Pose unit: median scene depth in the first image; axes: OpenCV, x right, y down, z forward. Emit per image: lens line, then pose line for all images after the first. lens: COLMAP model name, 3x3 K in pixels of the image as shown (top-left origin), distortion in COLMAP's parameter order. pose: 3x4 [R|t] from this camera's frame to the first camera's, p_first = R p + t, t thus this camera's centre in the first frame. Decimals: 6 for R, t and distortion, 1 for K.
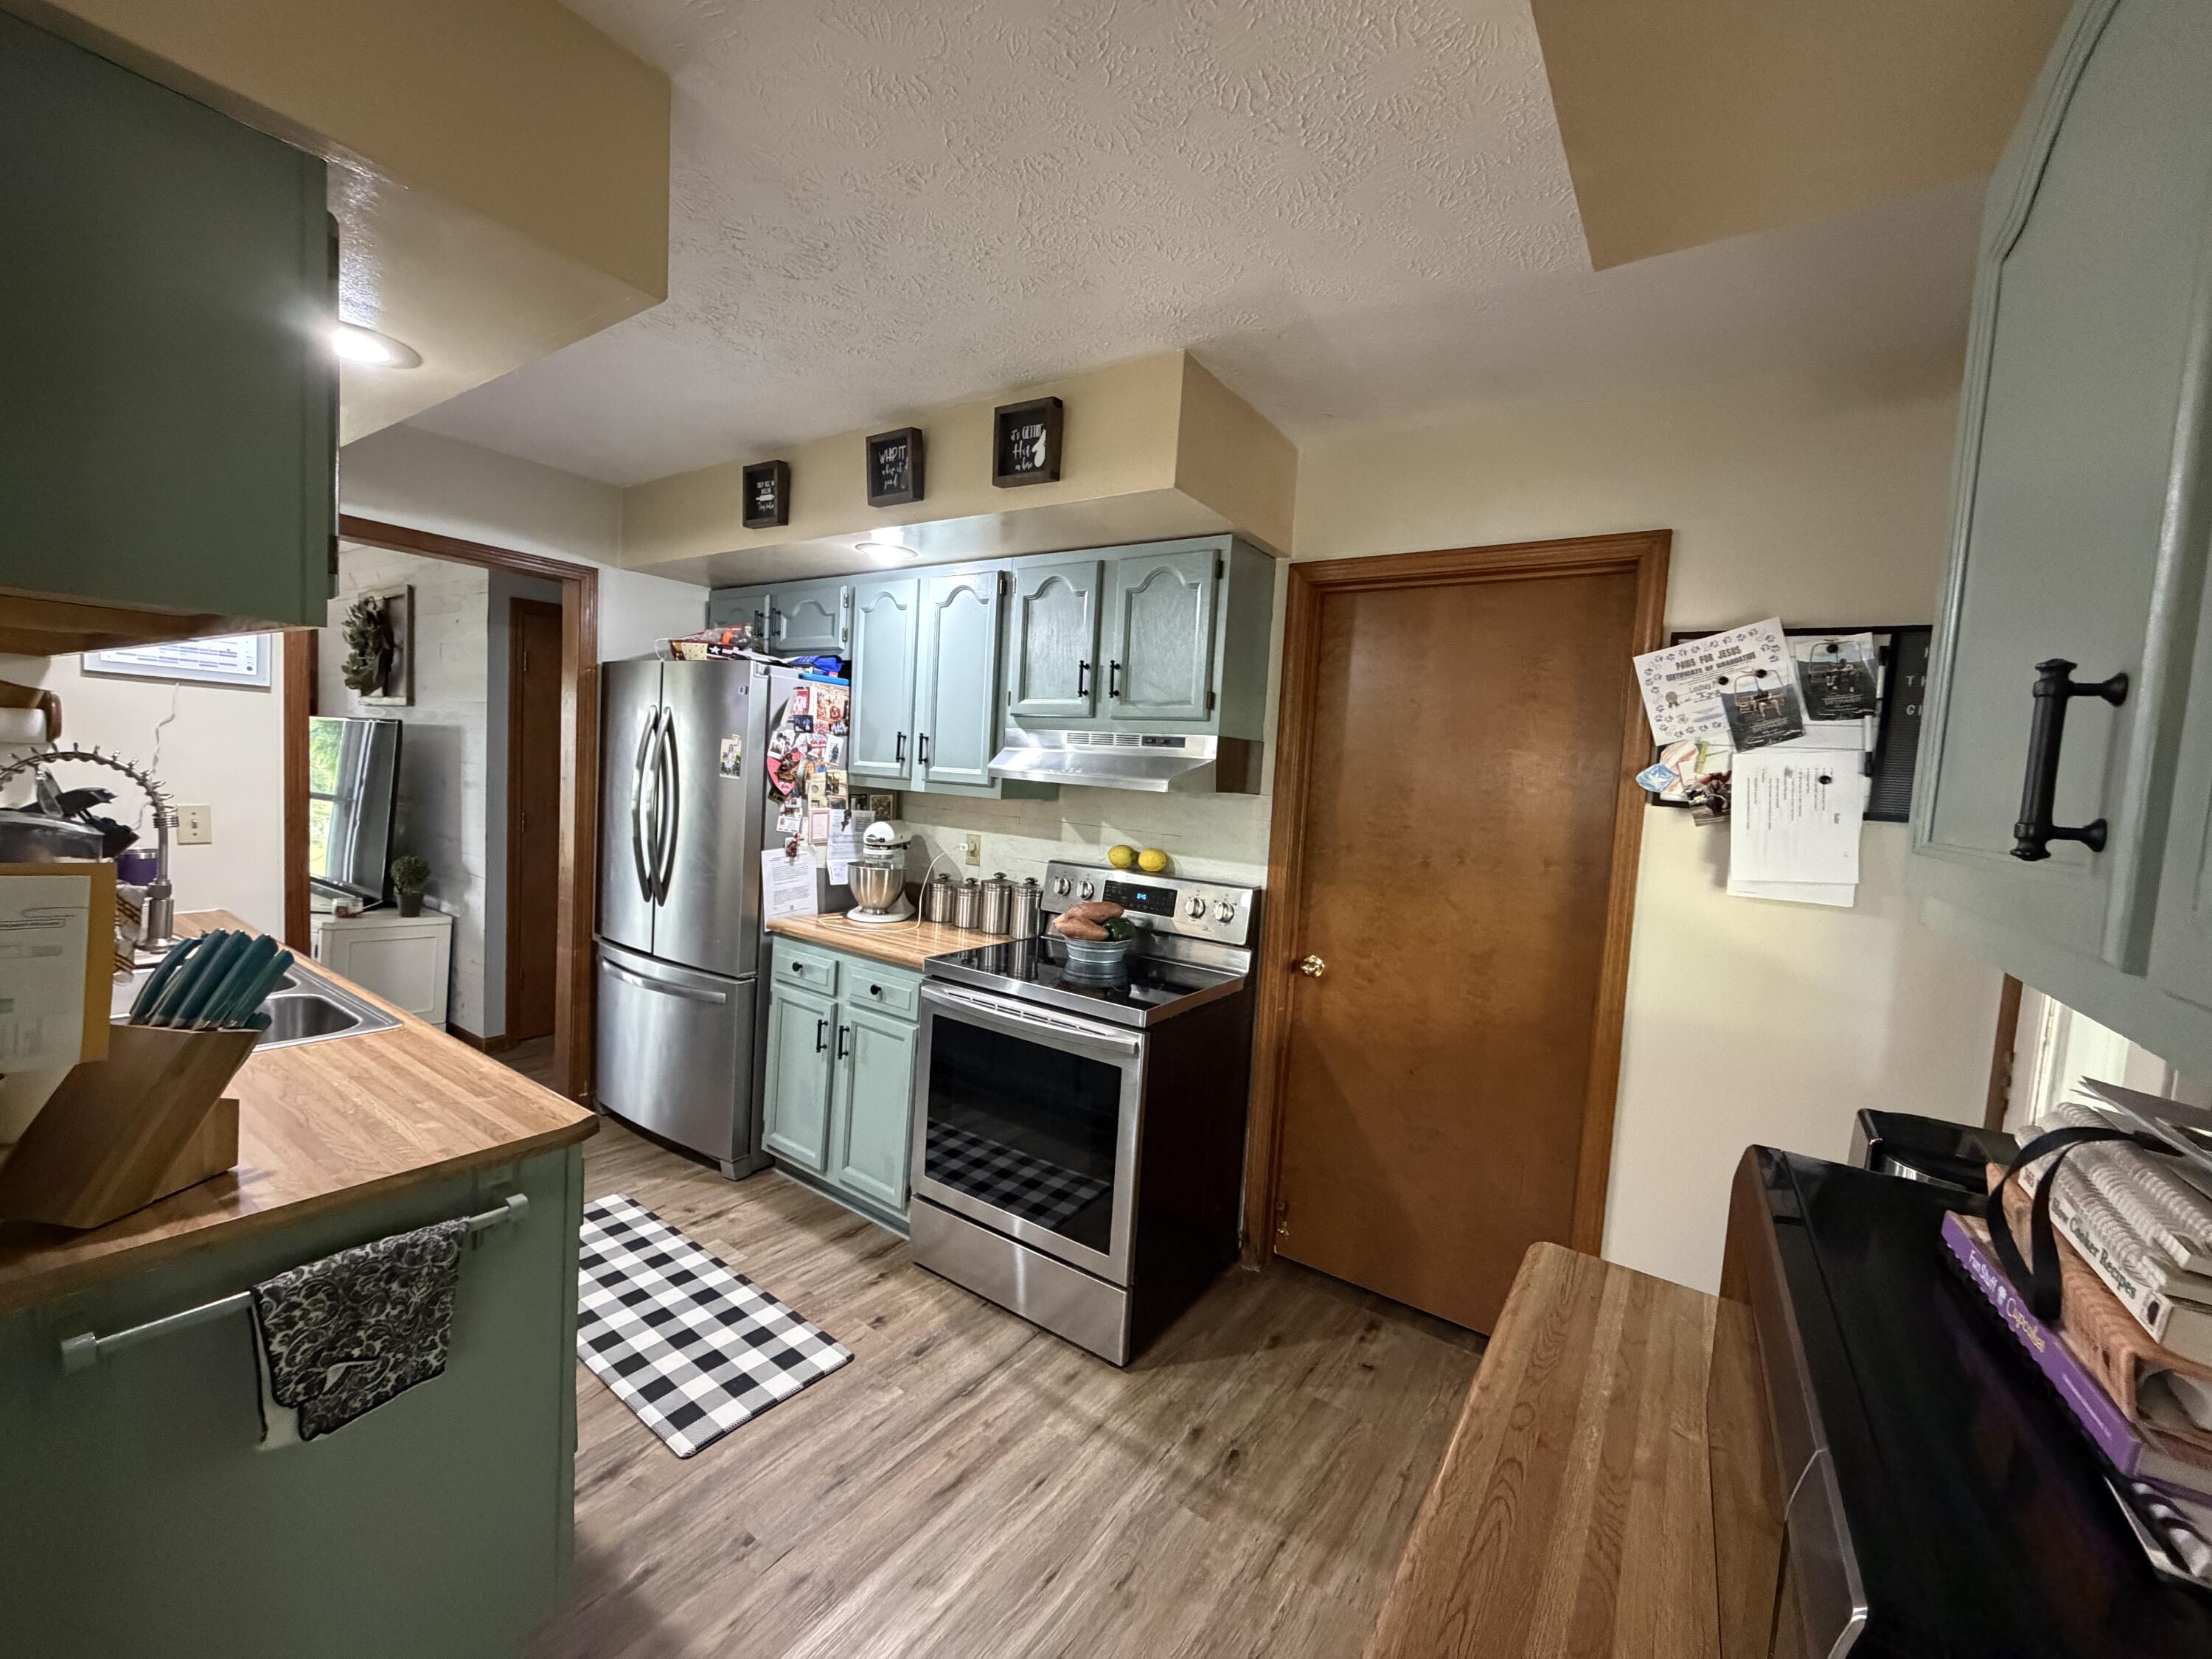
lens RADIAL K [[880.6, 0, 1104.4], [0, 880.6, 834.0], [0, 0, 1]] dist [0.000002, -0.000369]
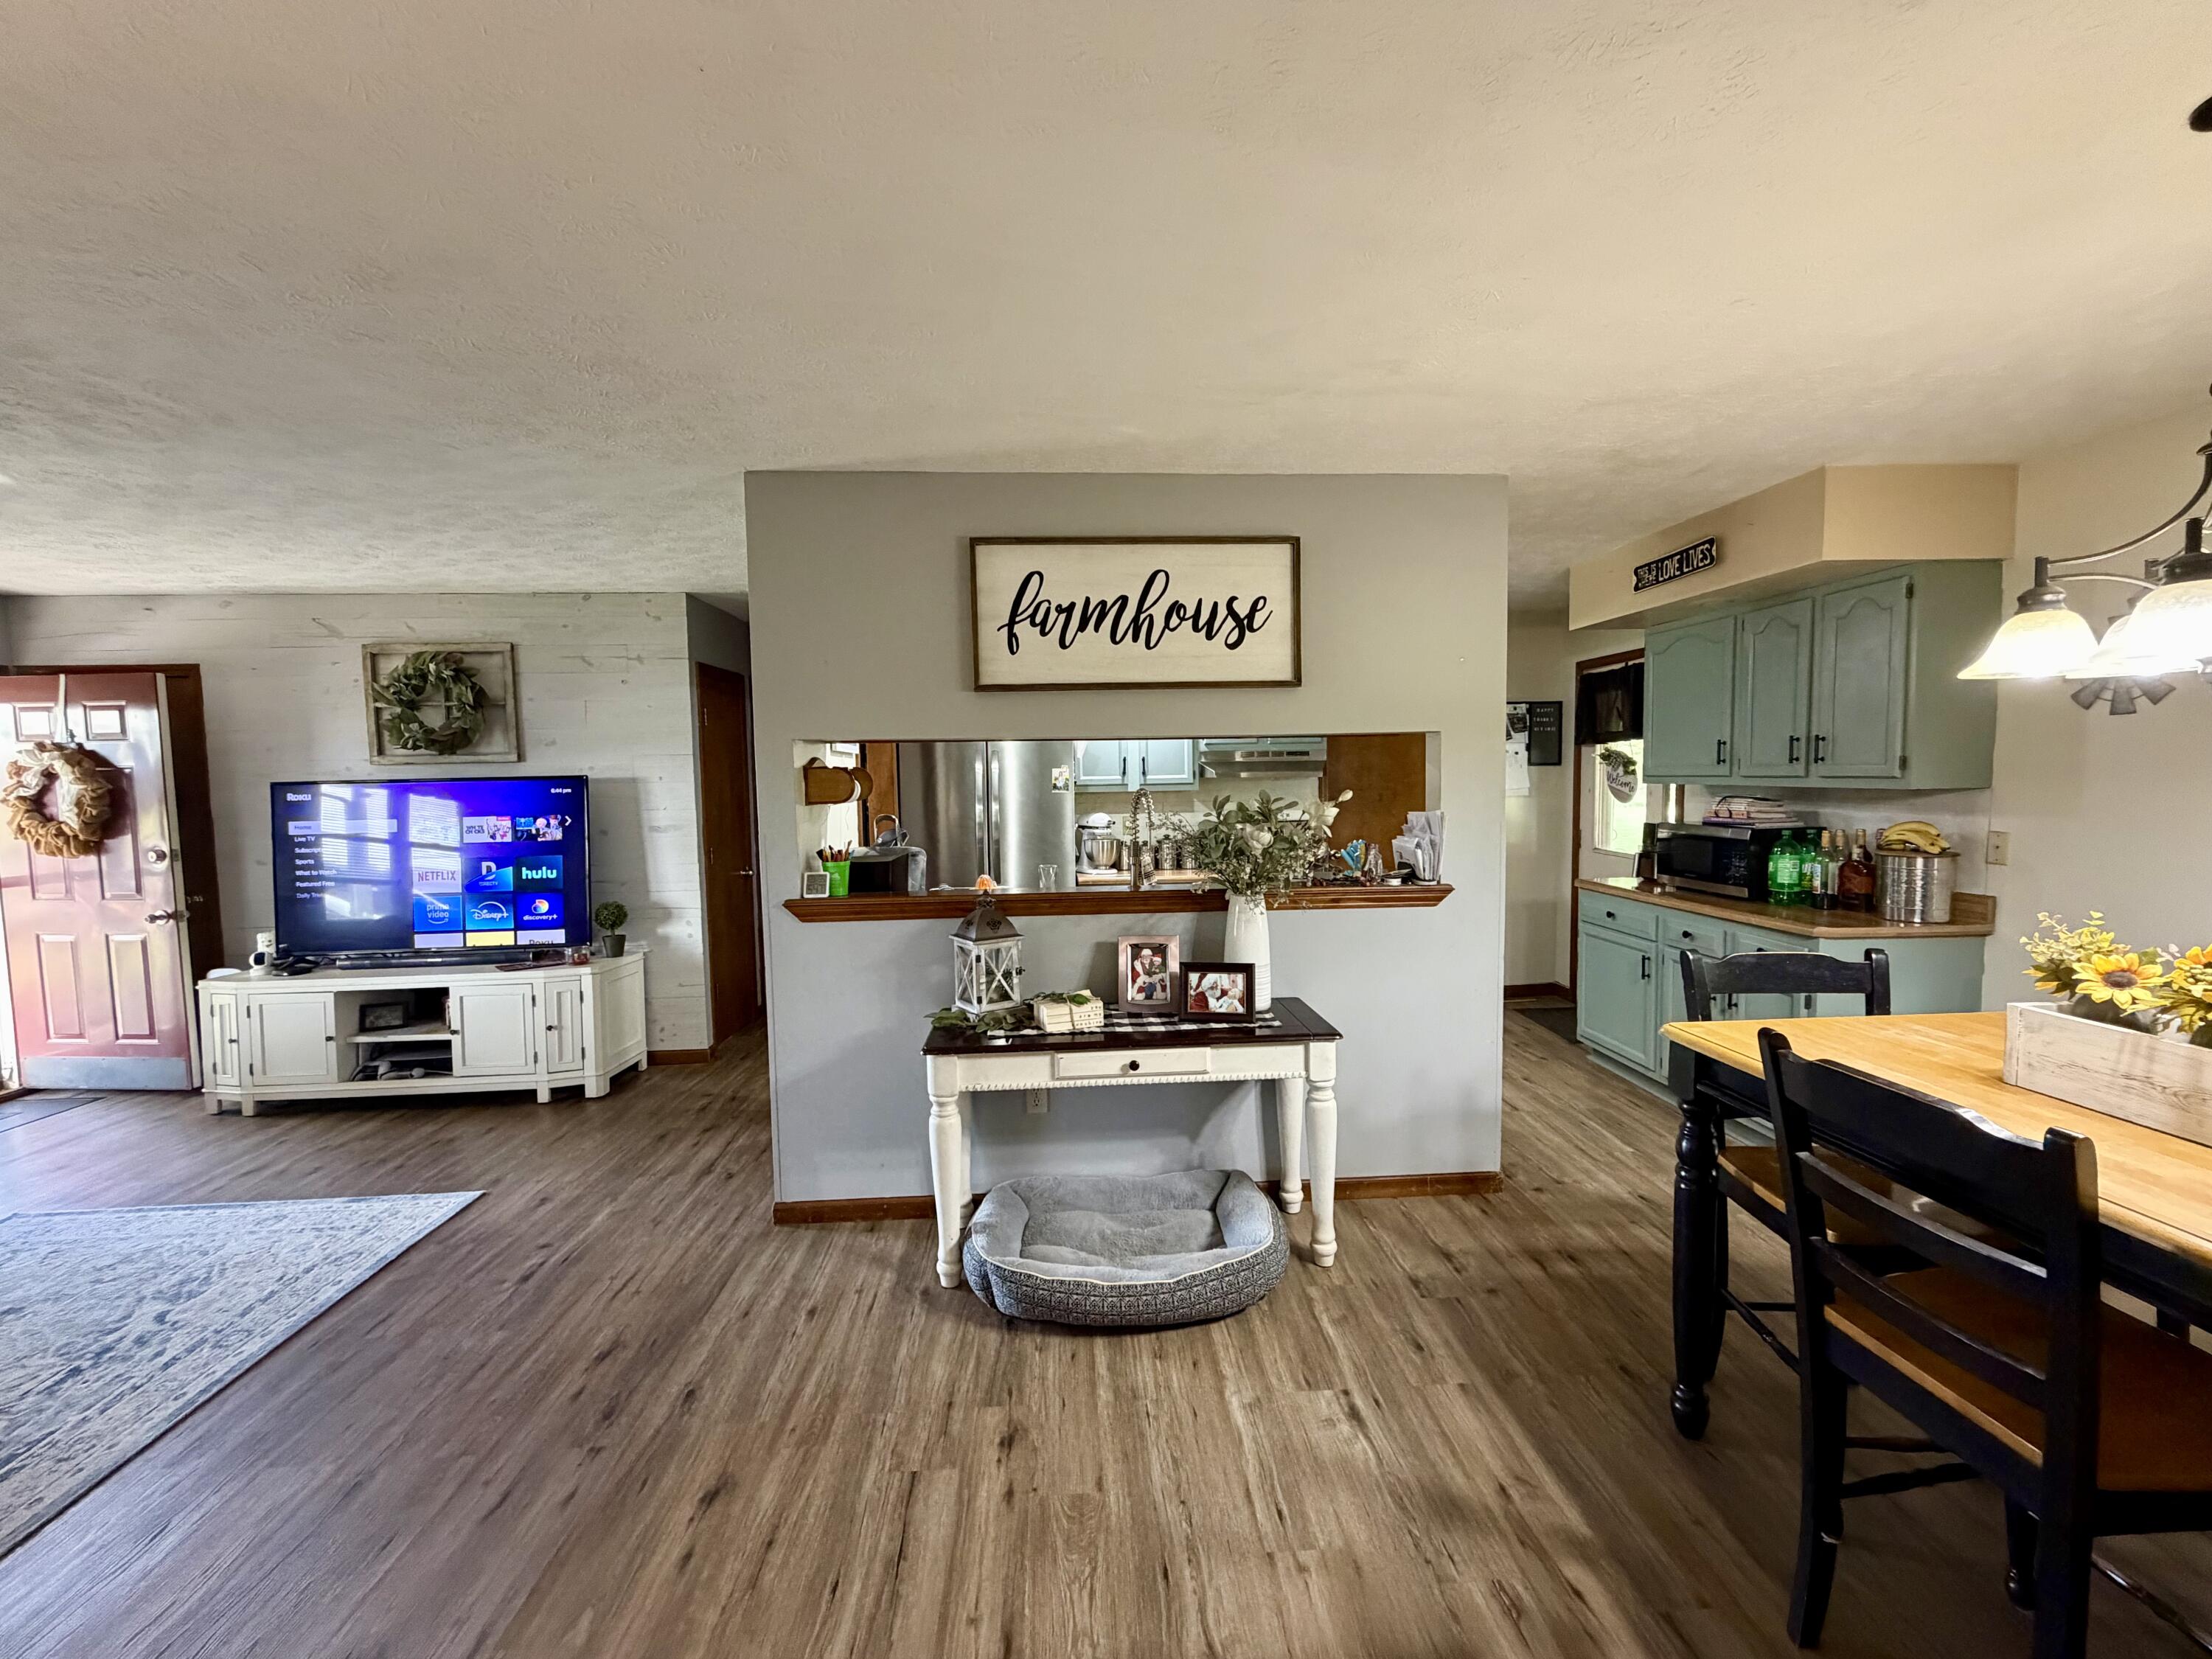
lens RADIAL K [[880.6, 0, 1104.4], [0, 880.6, 834.0], [0, 0, 1]] dist [0.000002, -0.000369]
pose [[0.784591, -0.118988, 0.608488, -1.921148], [0.110316, 0.992543, 0.051846, -0.090609], [-0.610120, 0.026448, 0.791867, -0.441298]]
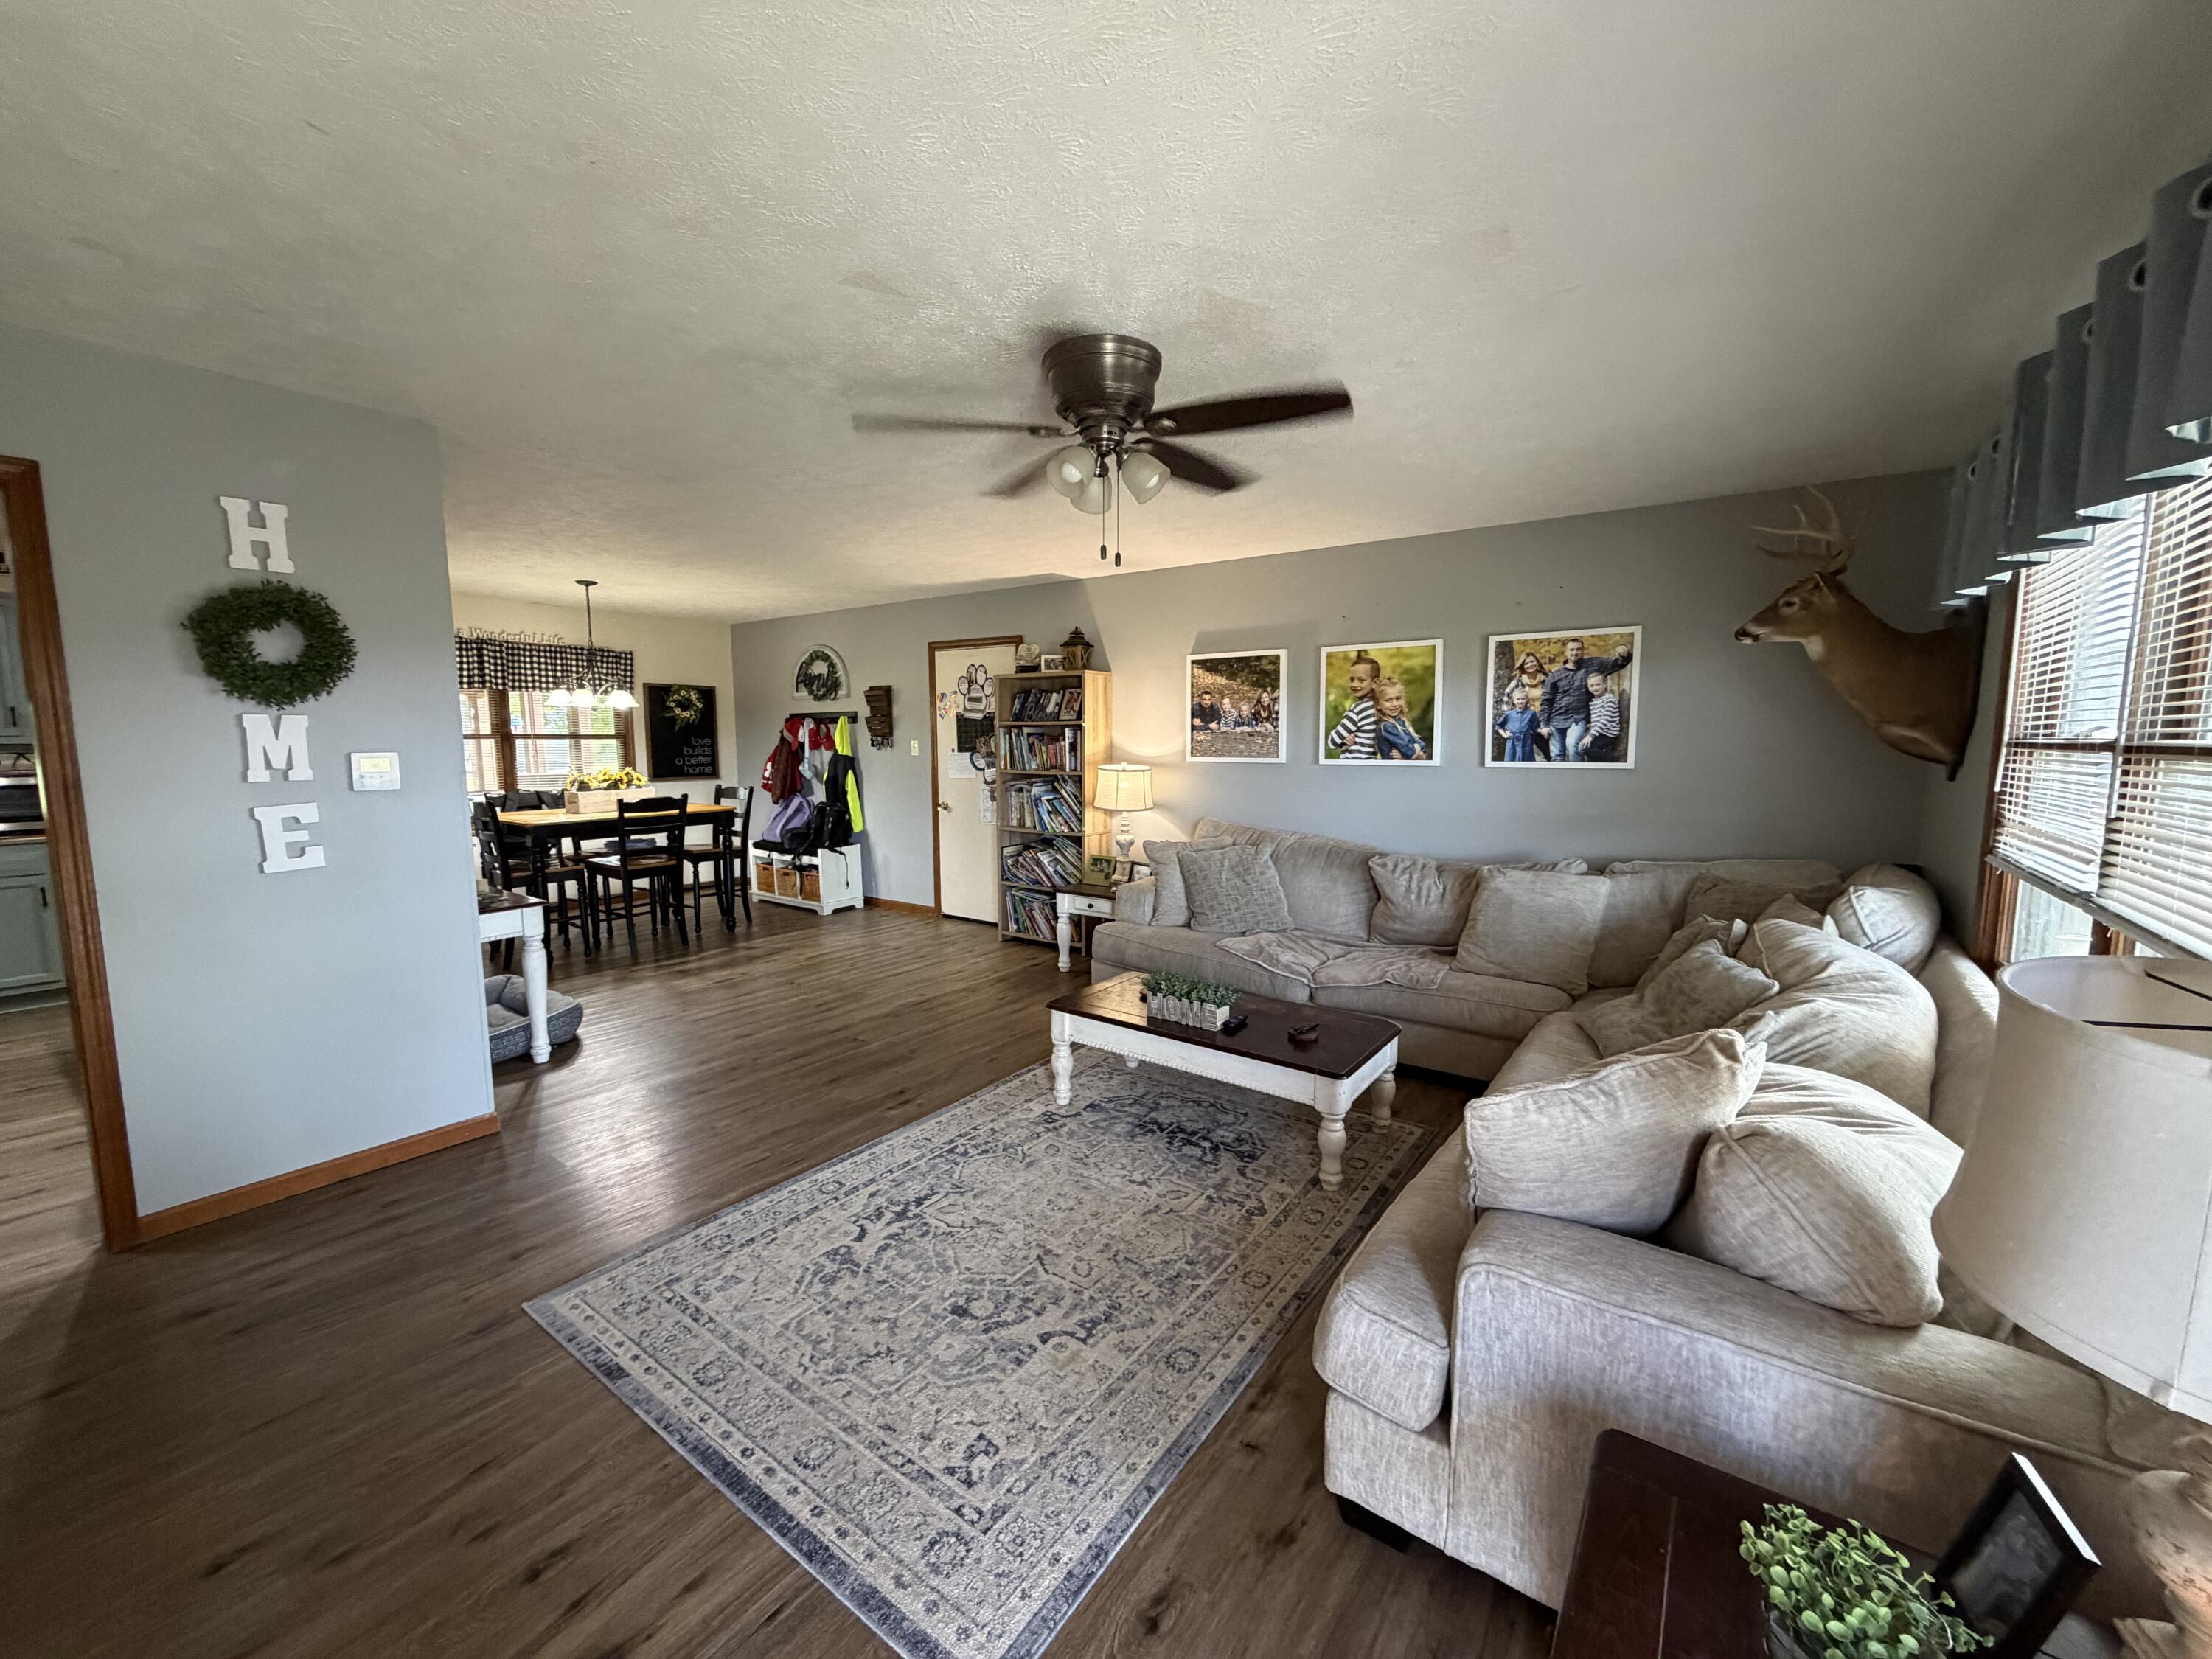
lens RADIAL K [[880.6, 0, 1104.4], [0, 880.6, 834.0], [0, 0, 1]] dist [0.000002, -0.000369]
pose [[-0.997797, -0.064492, 0.015581, -2.615165], [-0.060489, 0.980734, 0.185746, -0.319906], [-0.027260, 0.184394, -0.982474, 2.466439]]
